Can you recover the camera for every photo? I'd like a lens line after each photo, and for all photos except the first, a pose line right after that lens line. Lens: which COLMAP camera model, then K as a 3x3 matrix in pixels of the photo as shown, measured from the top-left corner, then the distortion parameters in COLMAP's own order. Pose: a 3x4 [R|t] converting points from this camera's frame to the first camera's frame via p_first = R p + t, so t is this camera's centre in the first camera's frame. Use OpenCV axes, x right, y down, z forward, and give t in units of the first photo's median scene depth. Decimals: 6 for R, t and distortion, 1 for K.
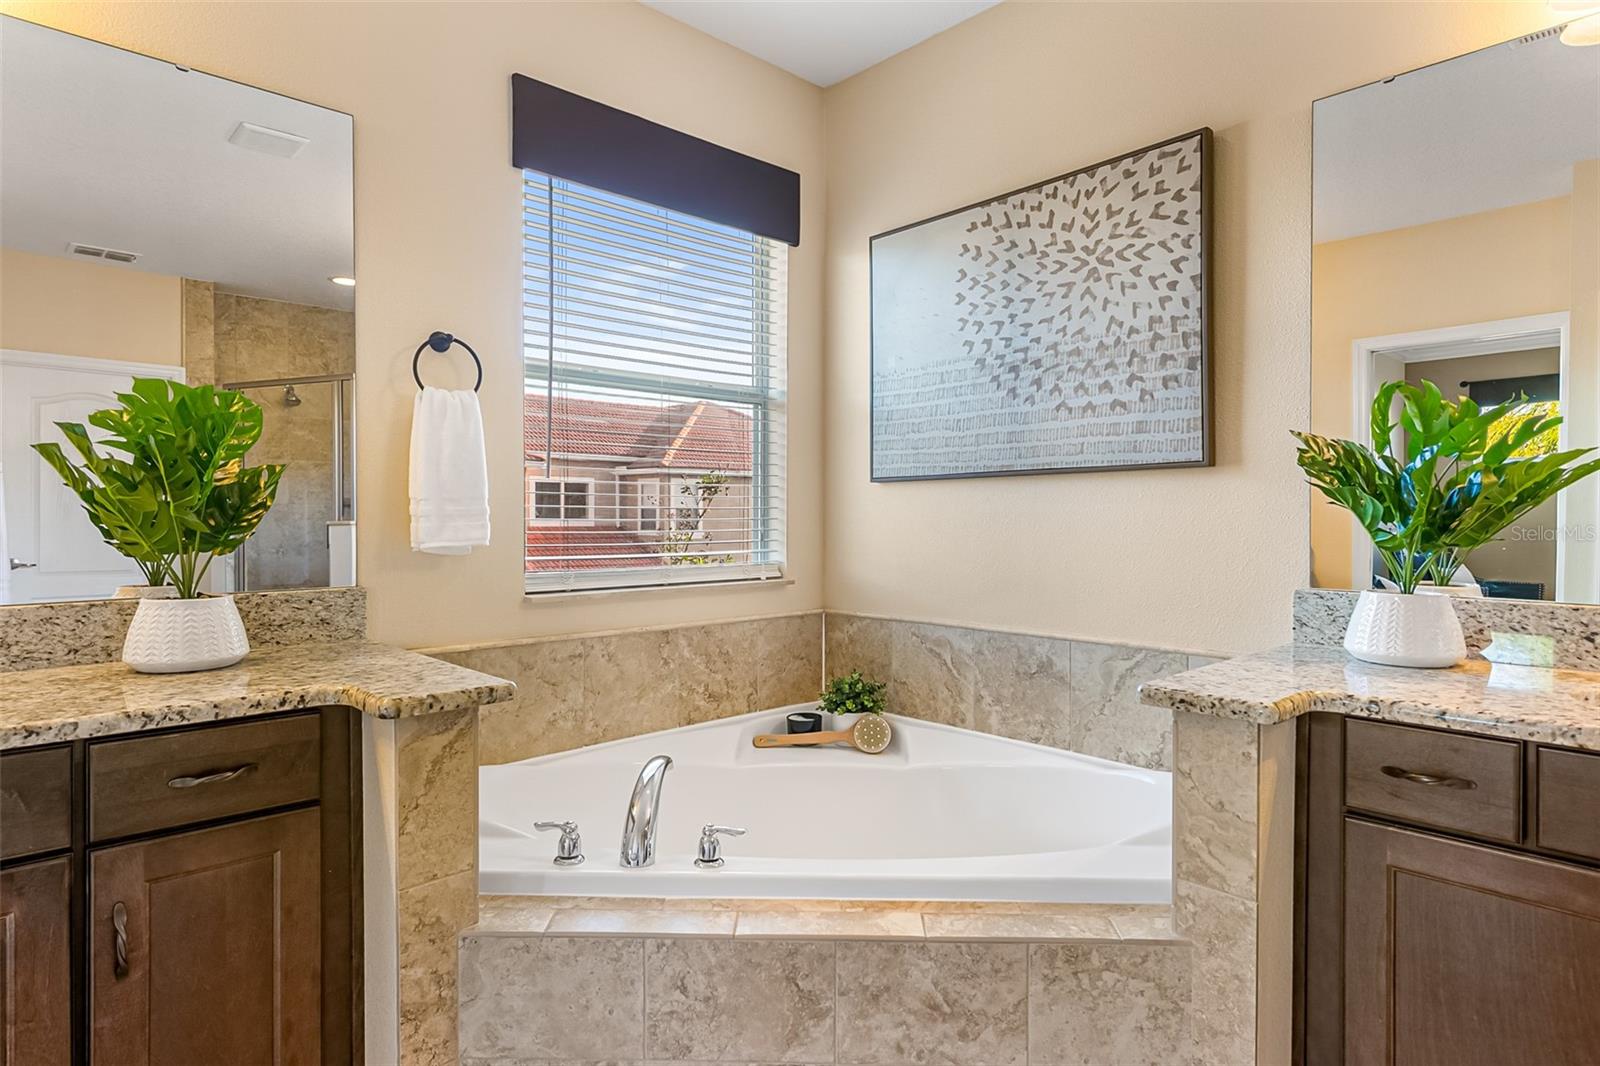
lens RADIAL K [[887.5, 0, 800.0], [0, 887.5, 533.0], [0, 0, 1]] dist [0.003608, 0.012736]
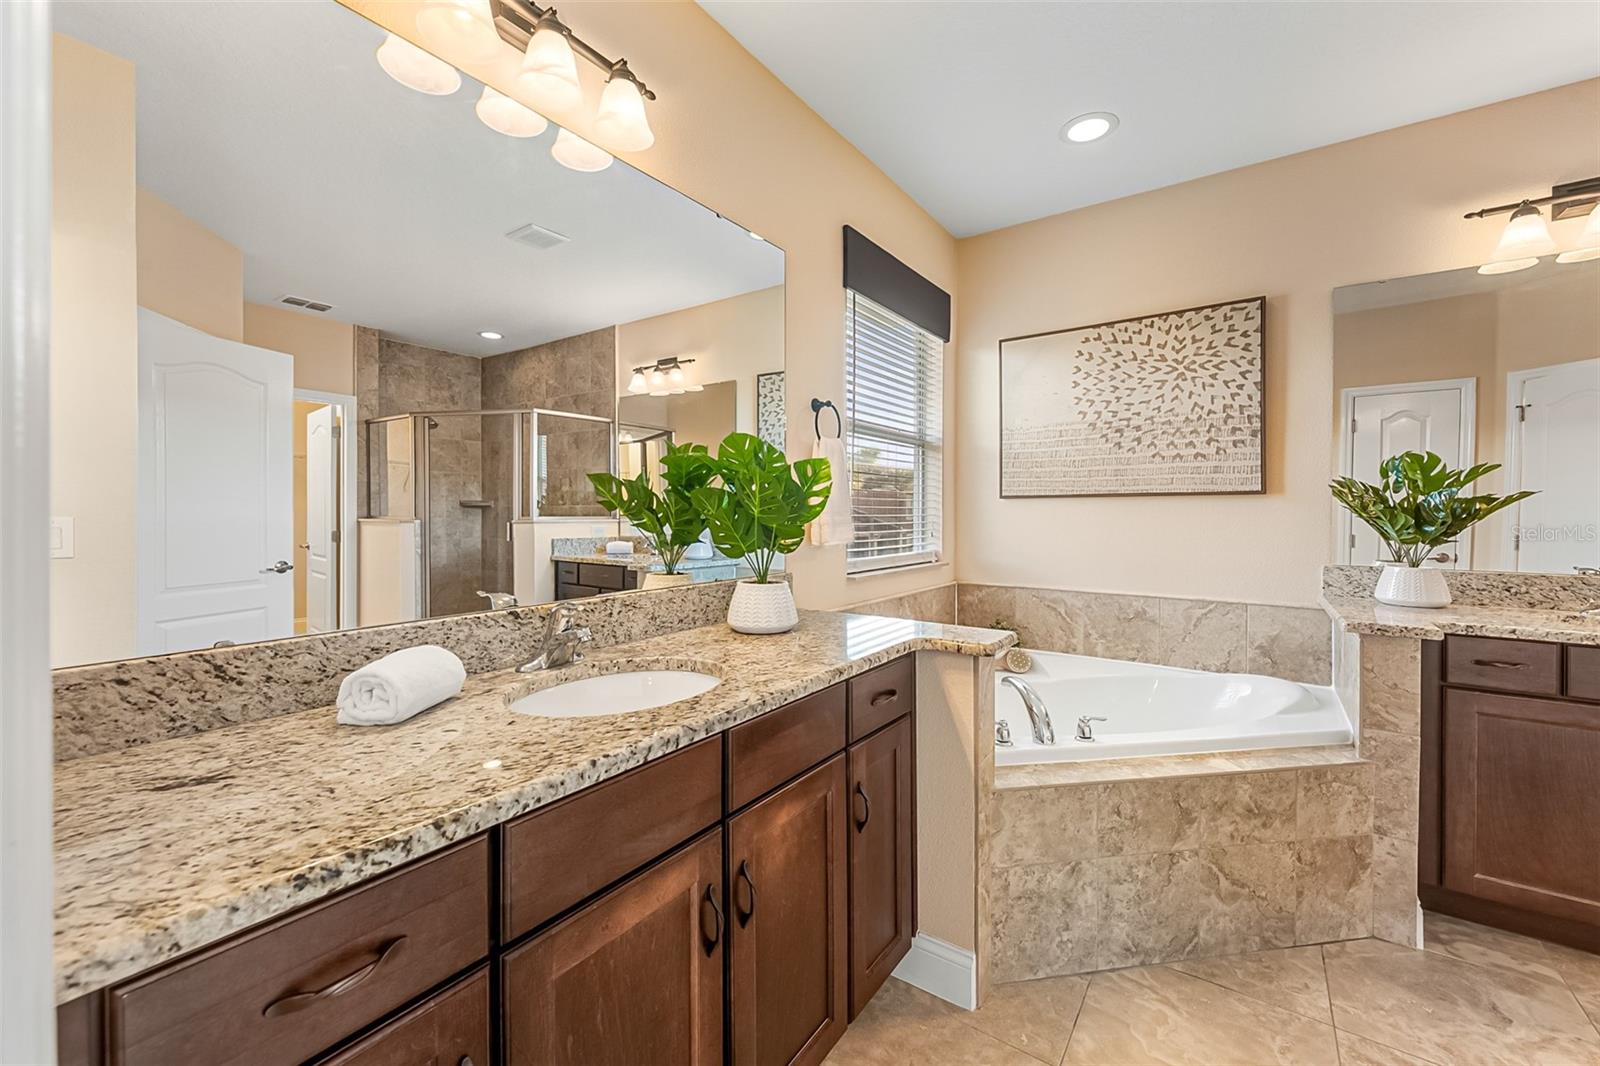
lens RADIAL K [[649.6, 0, 796.0], [0, 649.6, 524.1], [0, 0, 1]] dist [0.016801, -0.000143]
pose [[0.978792, -0.002541, 0.204842, -0.646043], [0.002119, 0.999995, 0.002277, -0.020665], [-0.204847, -0.001794, 0.978792, -0.047898]]
